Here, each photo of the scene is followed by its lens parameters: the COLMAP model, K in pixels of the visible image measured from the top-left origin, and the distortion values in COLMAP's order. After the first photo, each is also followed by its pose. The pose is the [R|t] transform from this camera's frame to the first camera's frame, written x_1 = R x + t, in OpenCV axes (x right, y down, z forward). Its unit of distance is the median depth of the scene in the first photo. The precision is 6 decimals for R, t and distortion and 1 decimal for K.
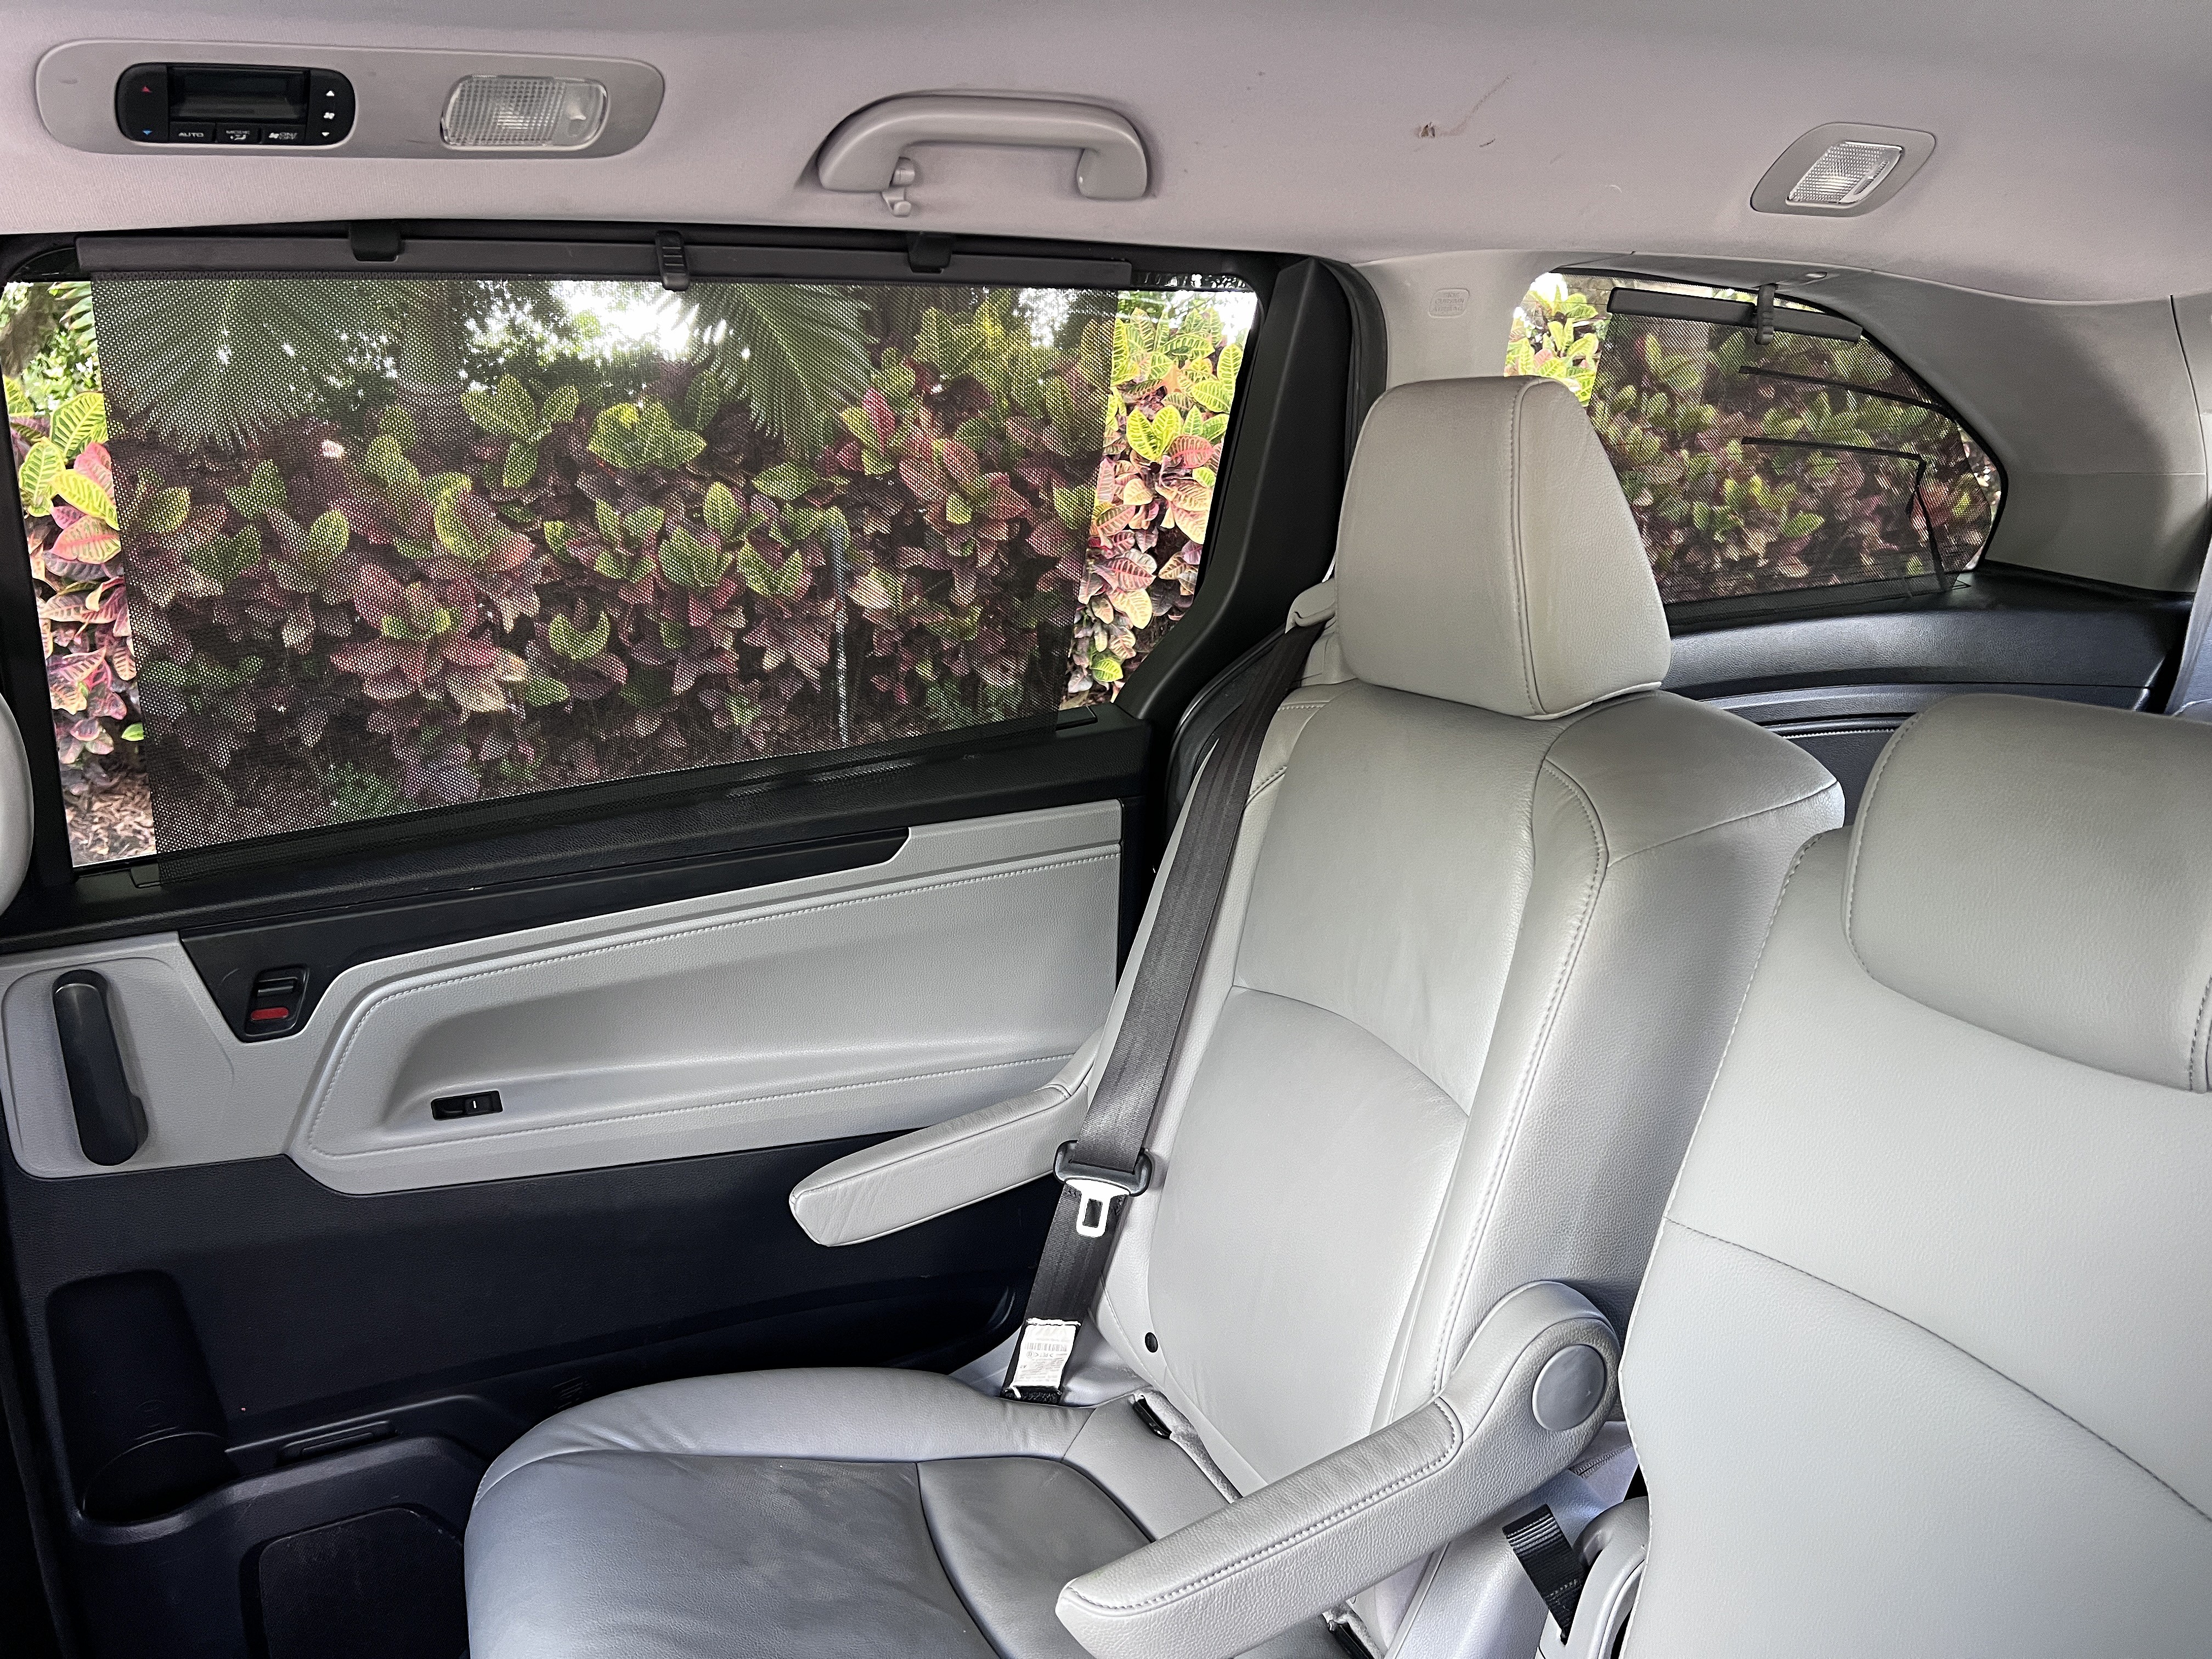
lens RADIAL K [[1672.0, 0, 1122.6], [0, 1672.0, 811.7], [0, 0, 1]] dist [0.038490, -0.055181]
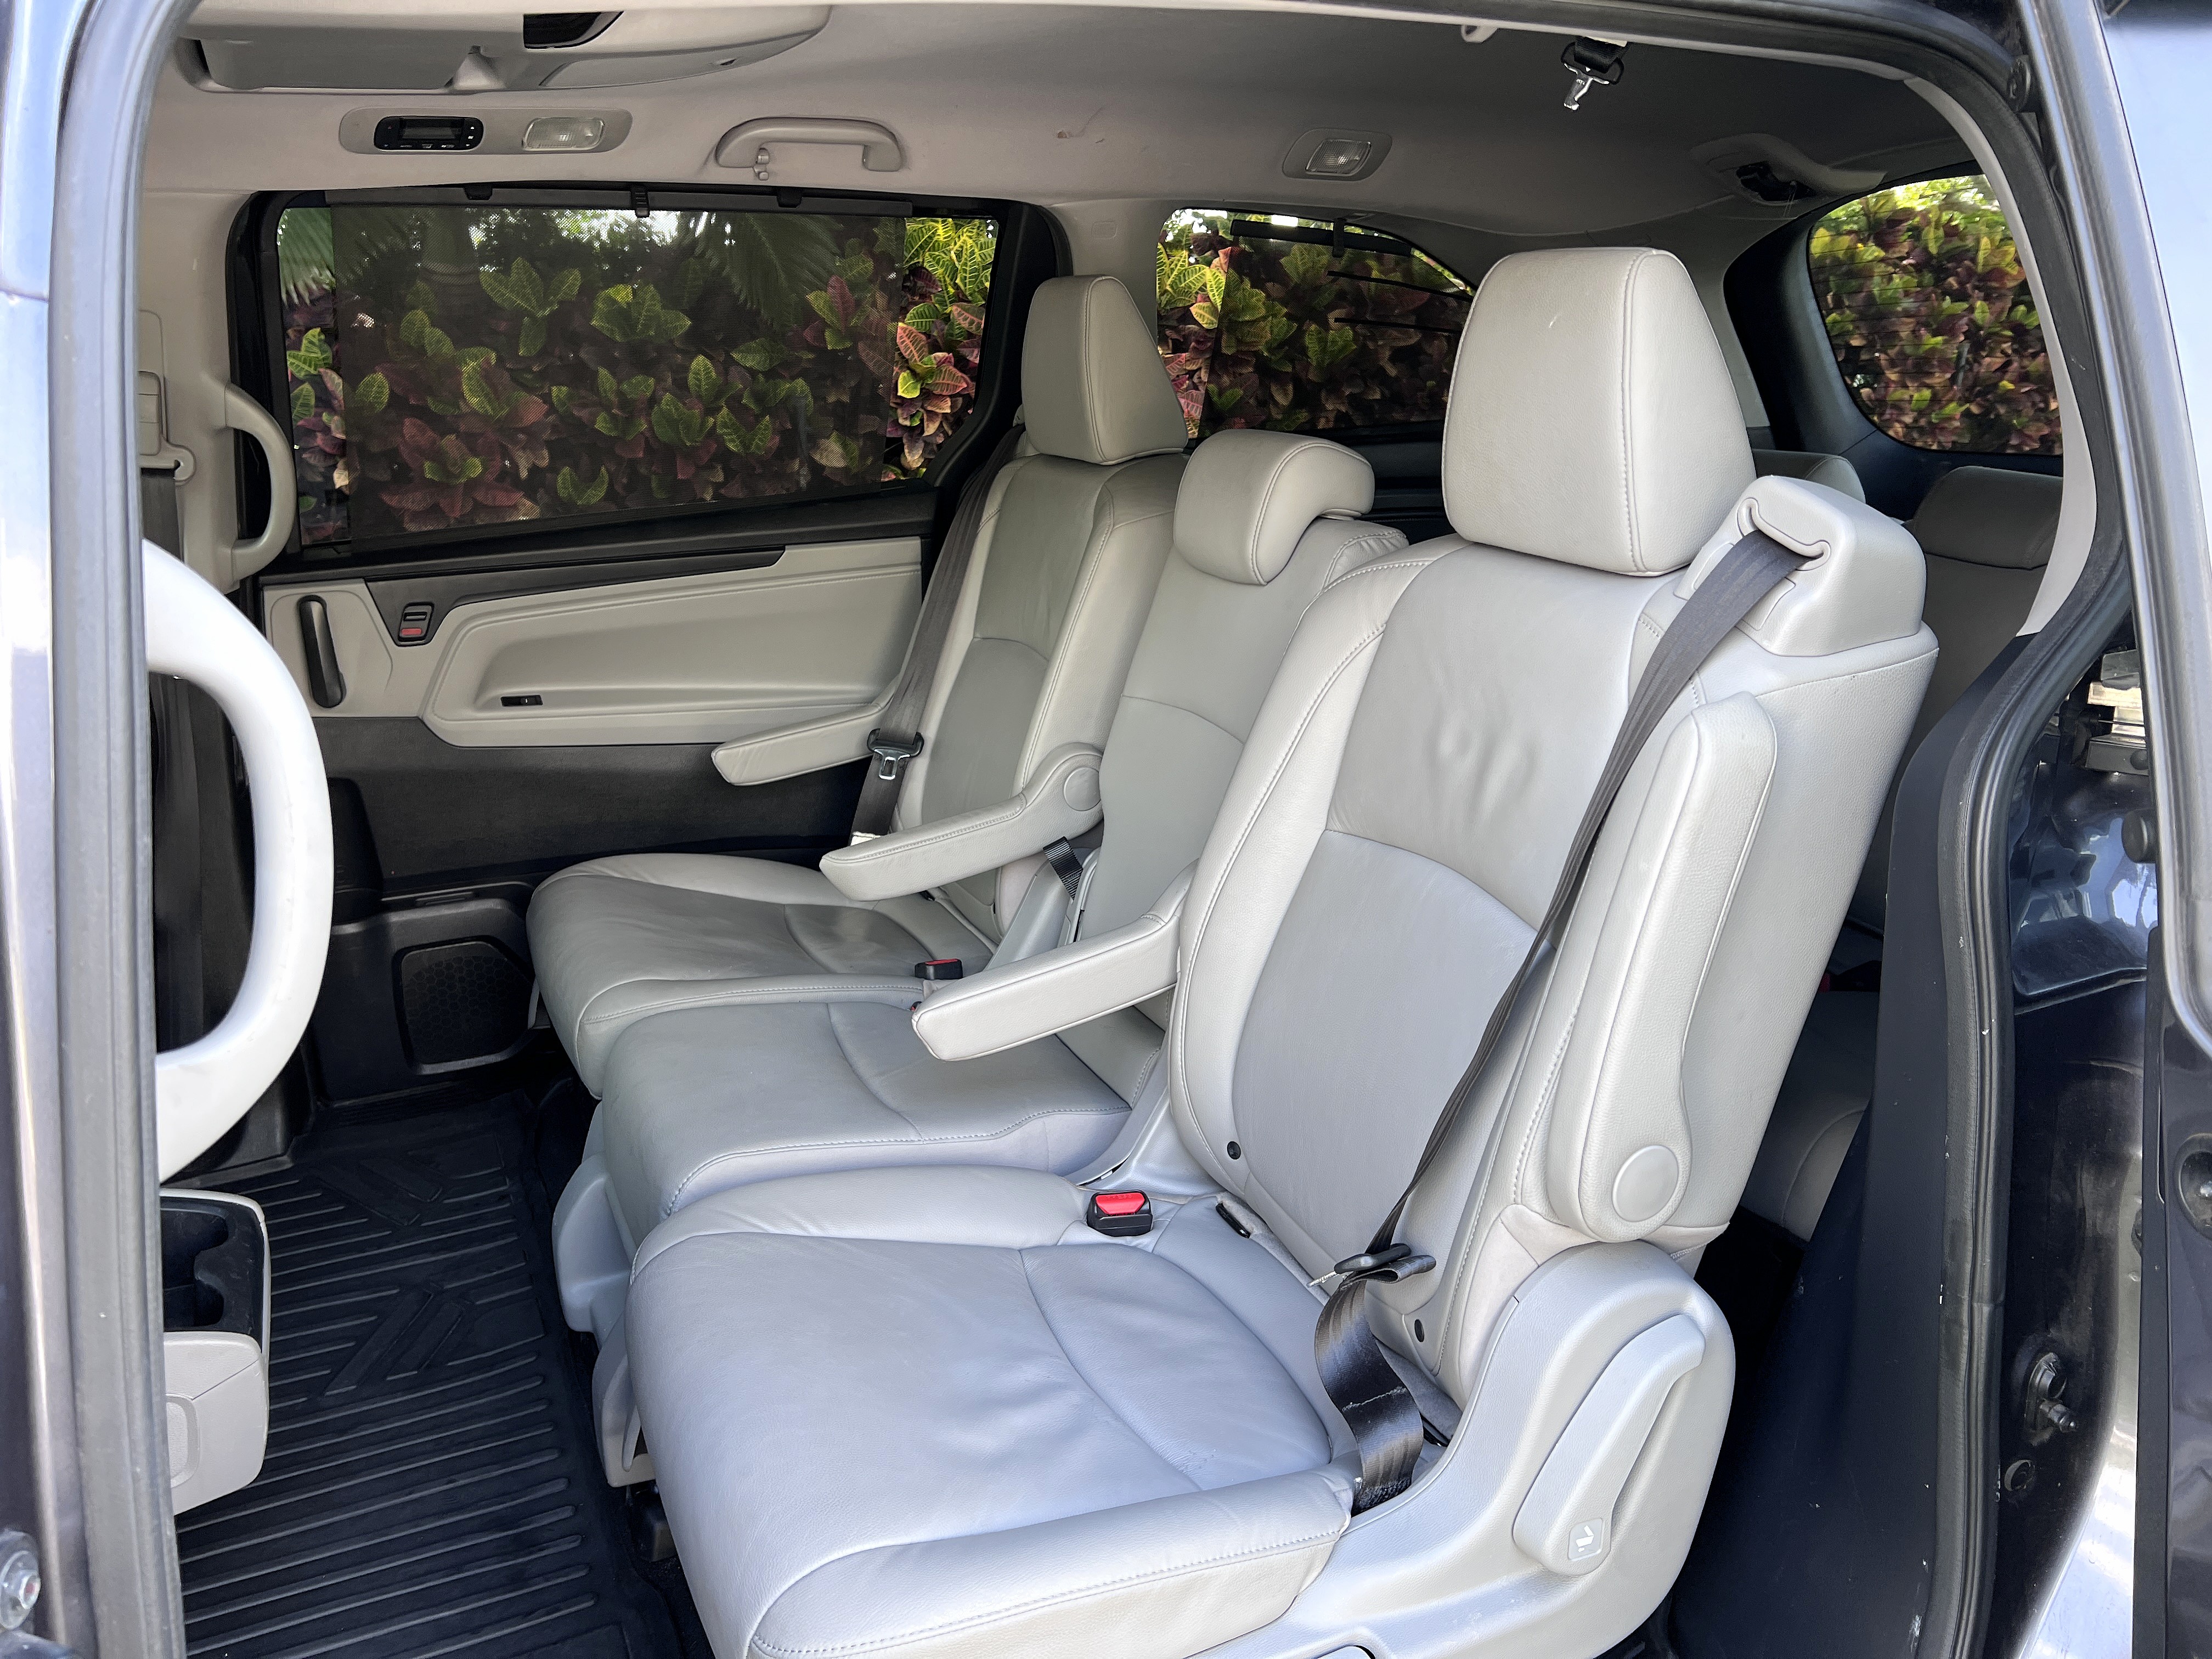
lens RADIAL K [[1672.0, 0, 1100.1], [0, 1672.0, 830.7], [0, 0, 1]] dist [0.038490, -0.055181]
pose [[0.999698, 0.021665, -0.011633, 0.057205], [-0.020798, 0.997326, 0.070066, 0.045762], [0.013120, -0.069803, 0.997475, -0.183345]]
